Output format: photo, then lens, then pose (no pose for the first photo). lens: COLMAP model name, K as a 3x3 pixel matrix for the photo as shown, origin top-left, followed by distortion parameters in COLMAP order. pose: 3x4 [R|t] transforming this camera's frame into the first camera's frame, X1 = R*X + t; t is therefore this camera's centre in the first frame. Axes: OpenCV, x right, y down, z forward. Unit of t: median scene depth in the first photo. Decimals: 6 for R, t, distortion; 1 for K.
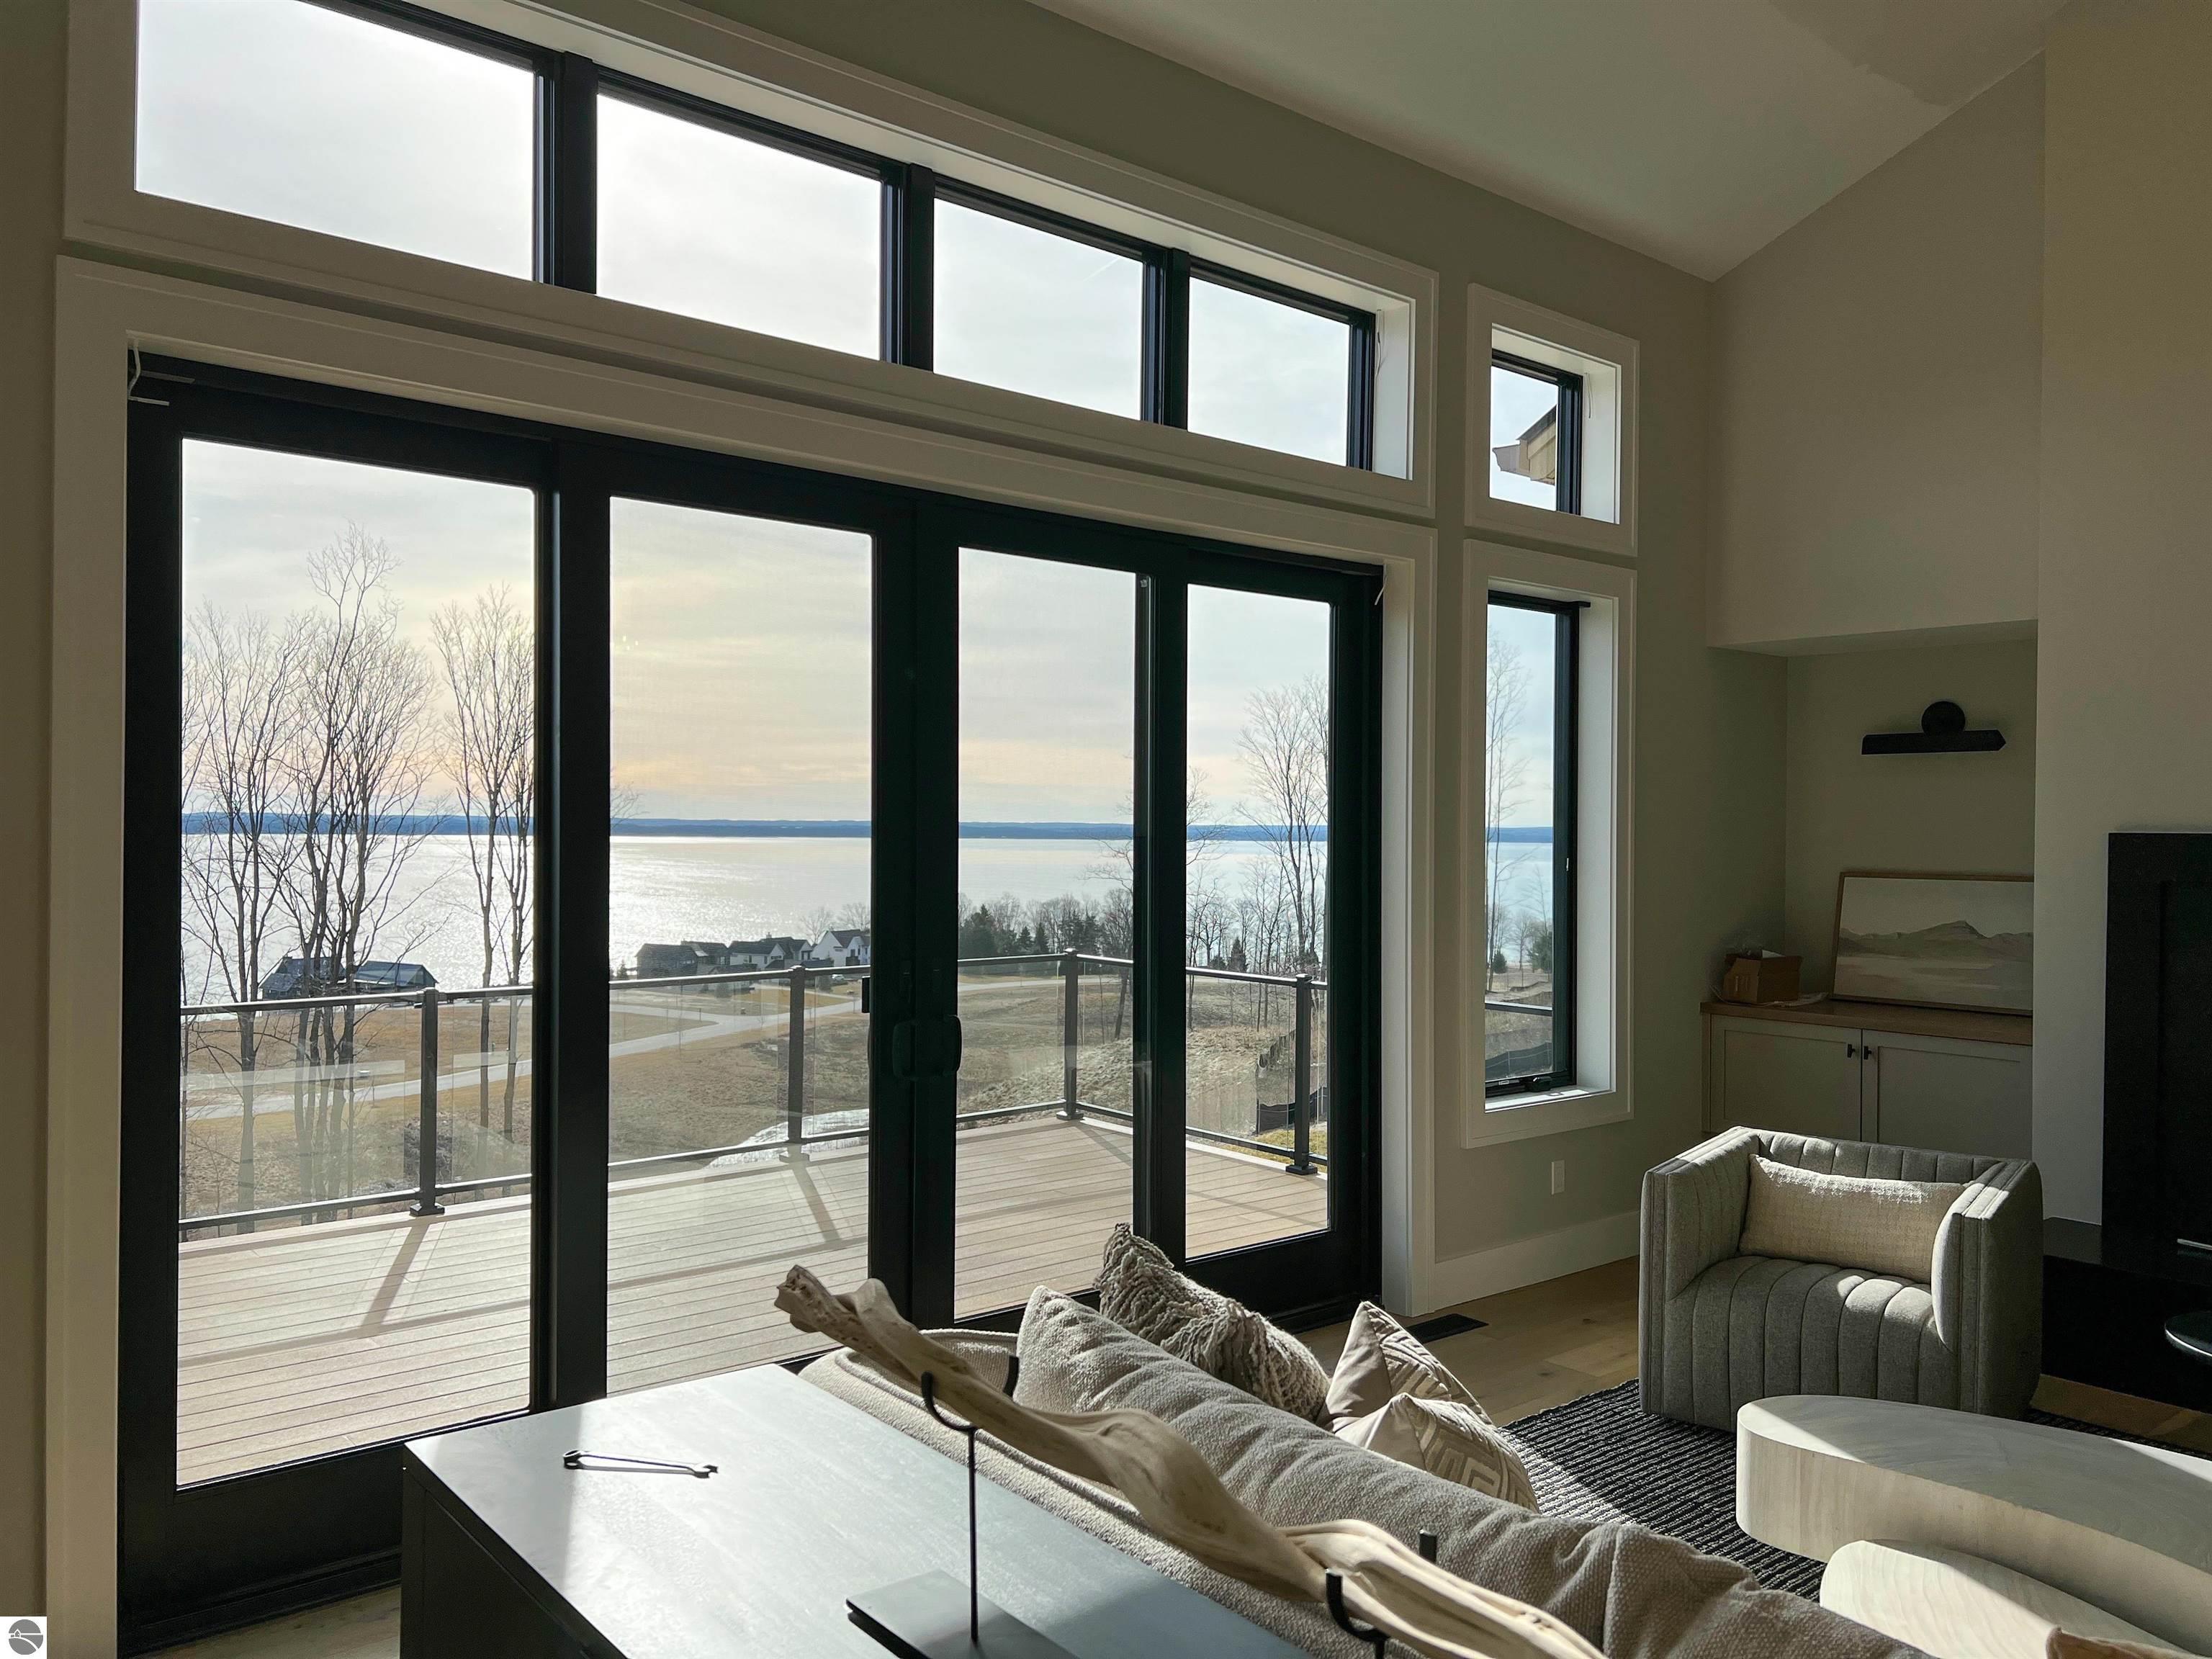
lens RADIAL K [[1655.6, 0, 1108.2], [0, 1655.6, 830.9], [0, 0, 1]] dist [0.057545, -0.061975]
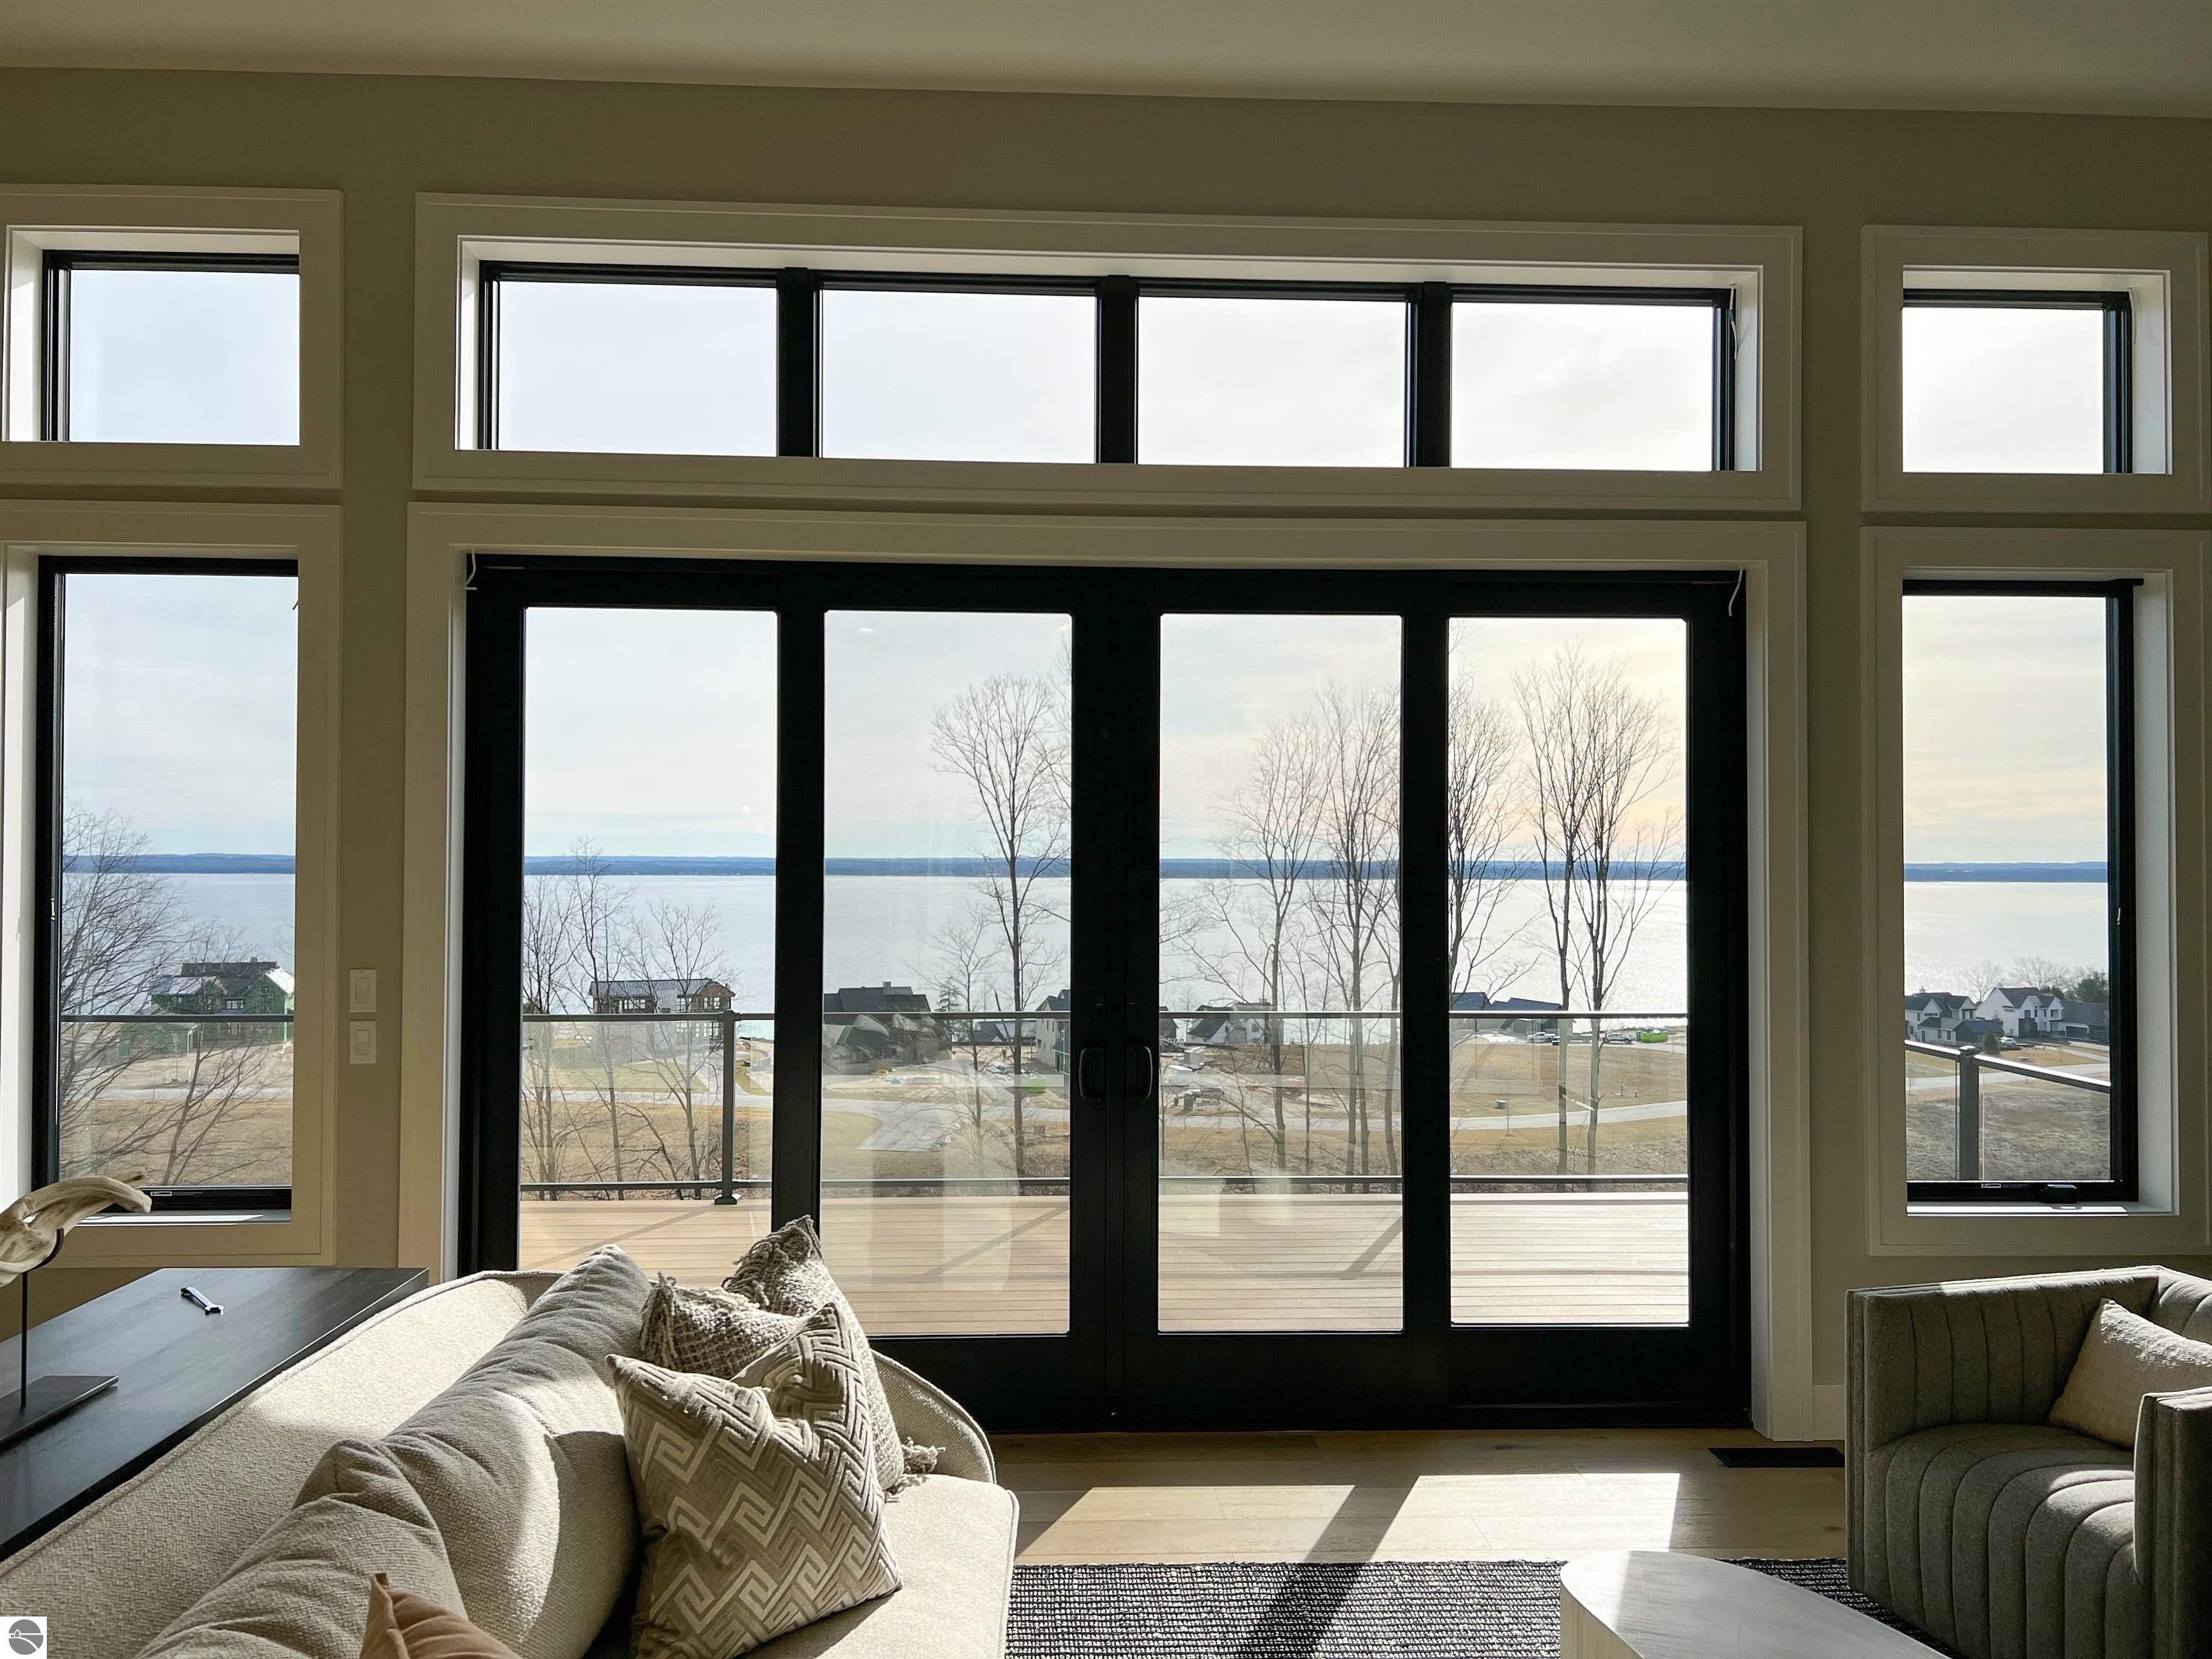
lens RADIAL K [[1655.6, 0, 1112.5], [0, 1655.6, 831.7], [0, 0, 1]] dist [0.057545, -0.061975]
pose [[0.792198, -0.018710, -0.609977, 0.423653], [0.002609, 0.999625, -0.027274, 0.000857], [0.610259, 0.020015, 0.791949, 0.099664]]
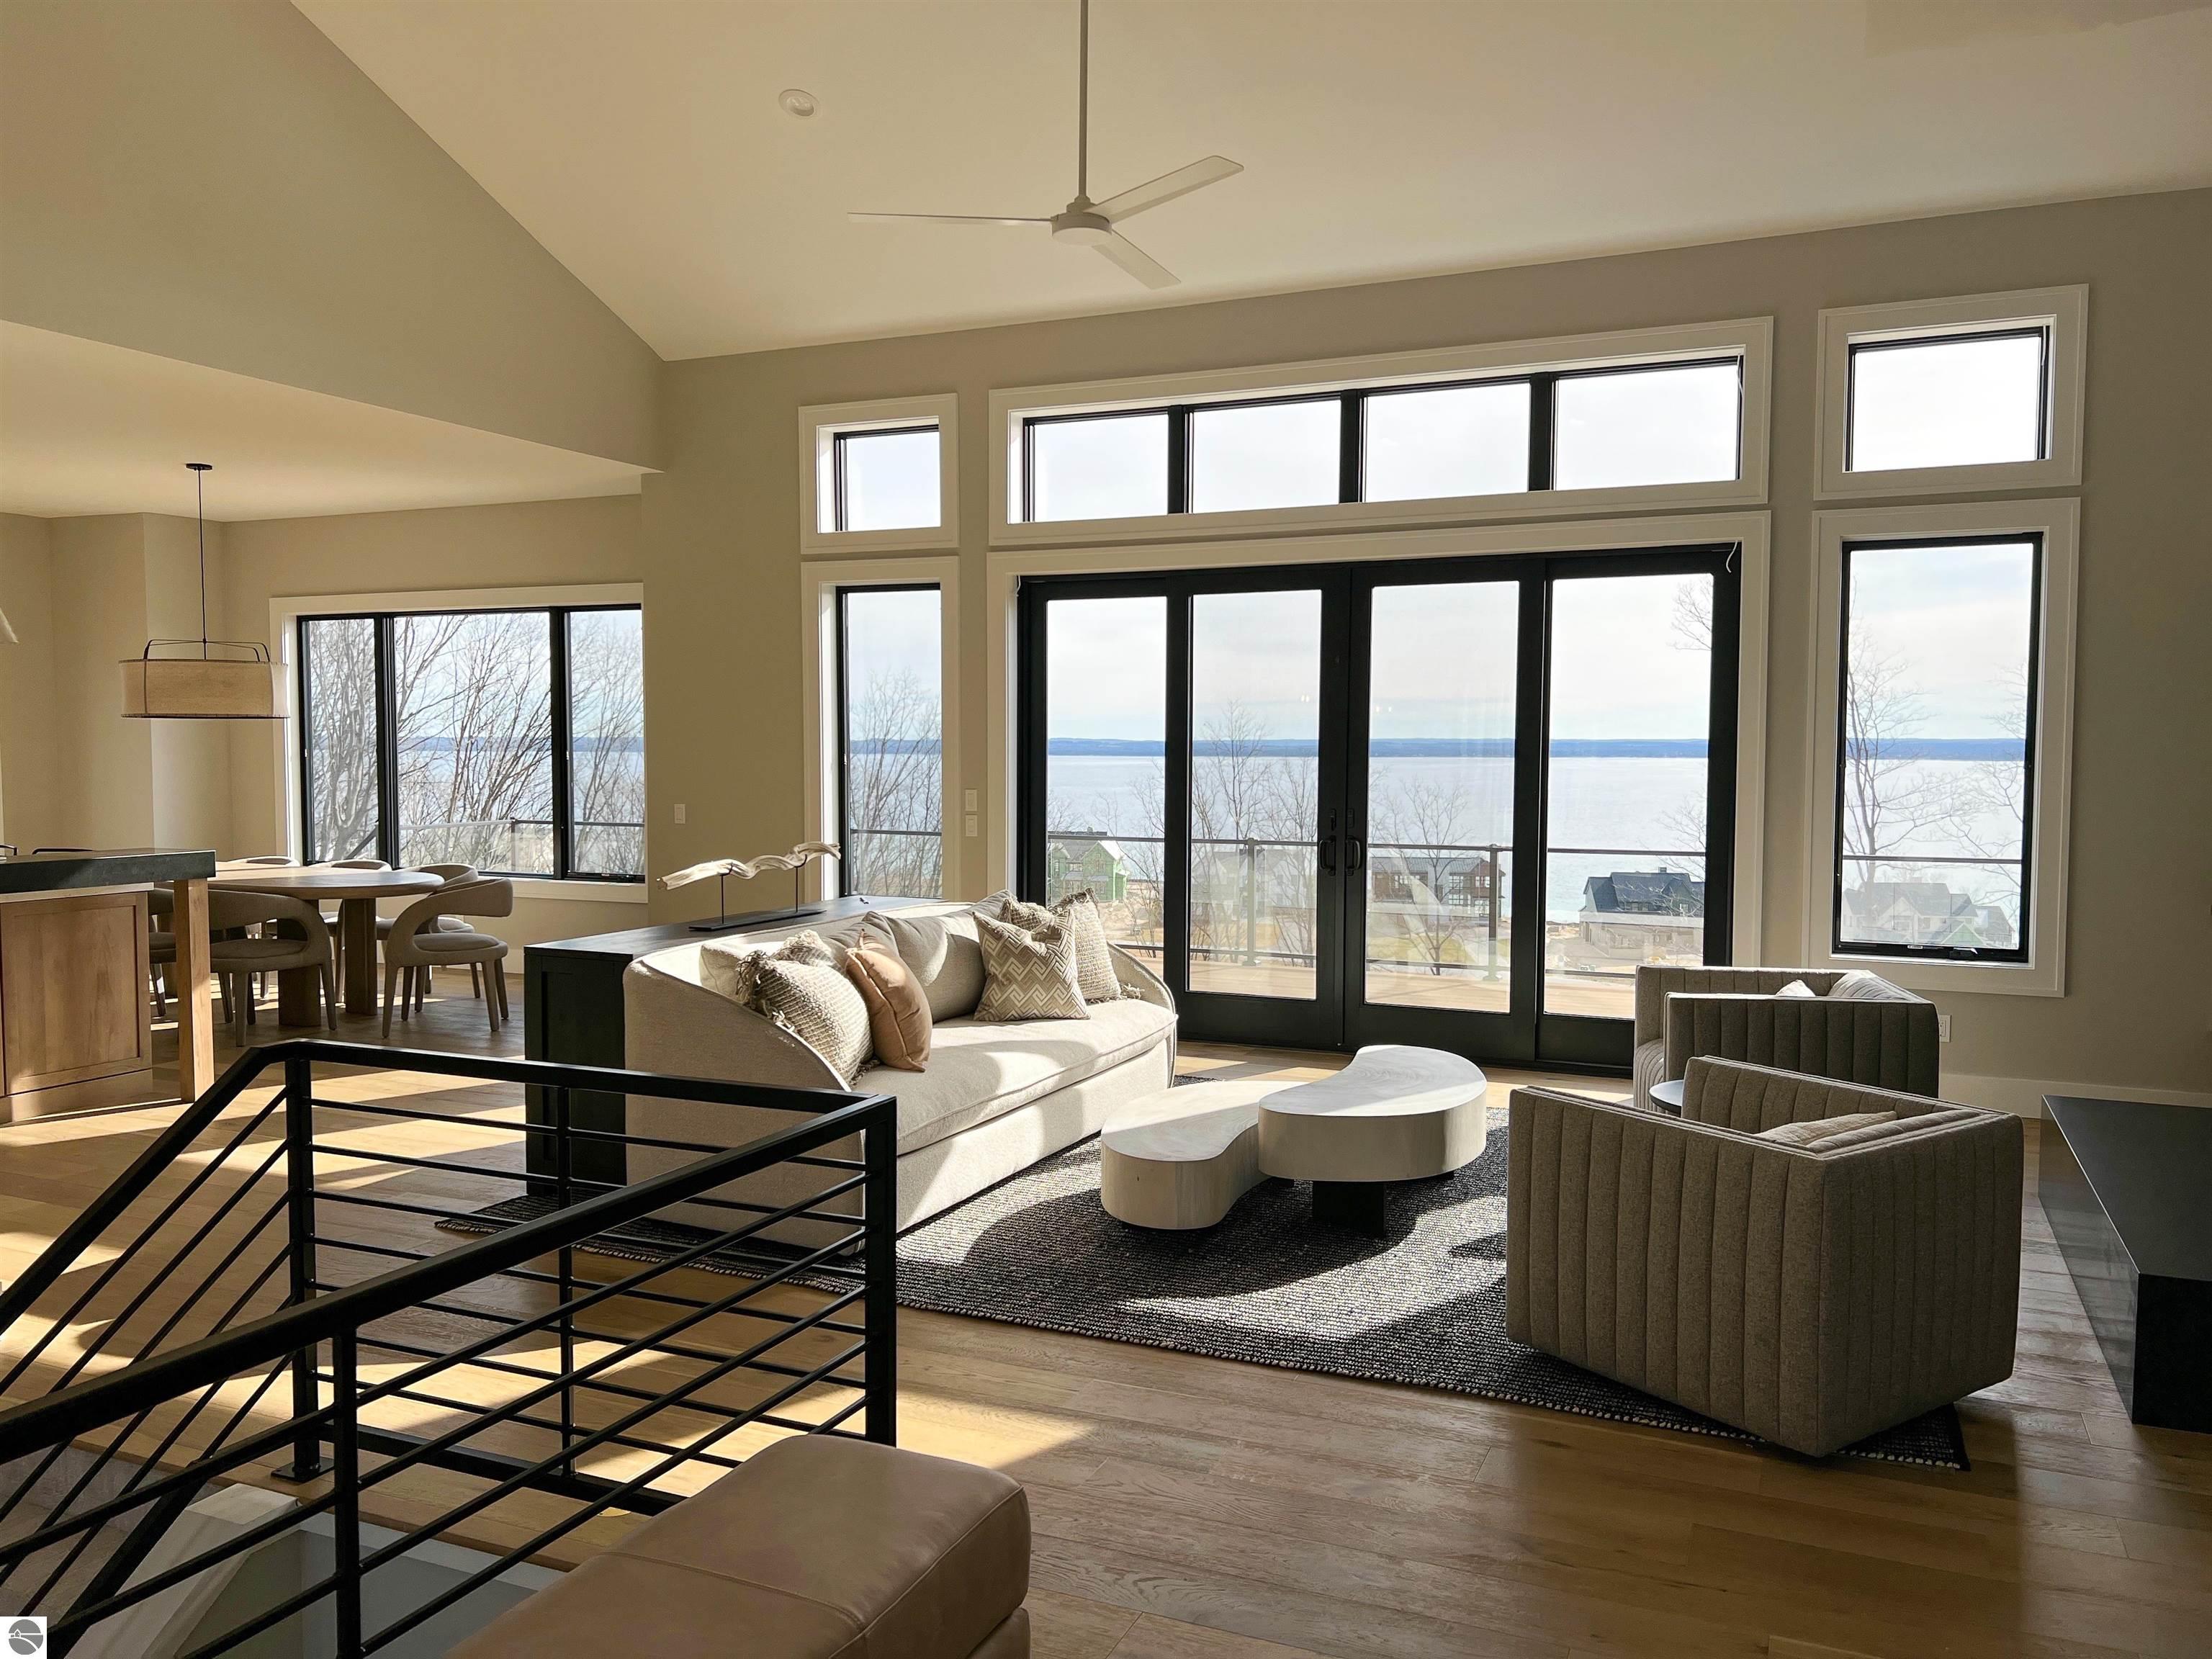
lens RADIAL K [[1655.6, 0, 1125.2], [0, 1655.6, 844.8], [0, 0, 1]] dist [0.057545, -0.061975]
pose [[0.441928, 0.045744, -0.895884, 1.141711], [-0.000487, 0.998711, 0.050754, 0.016338], [0.897050, -0.021994, 0.441380, -0.054444]]
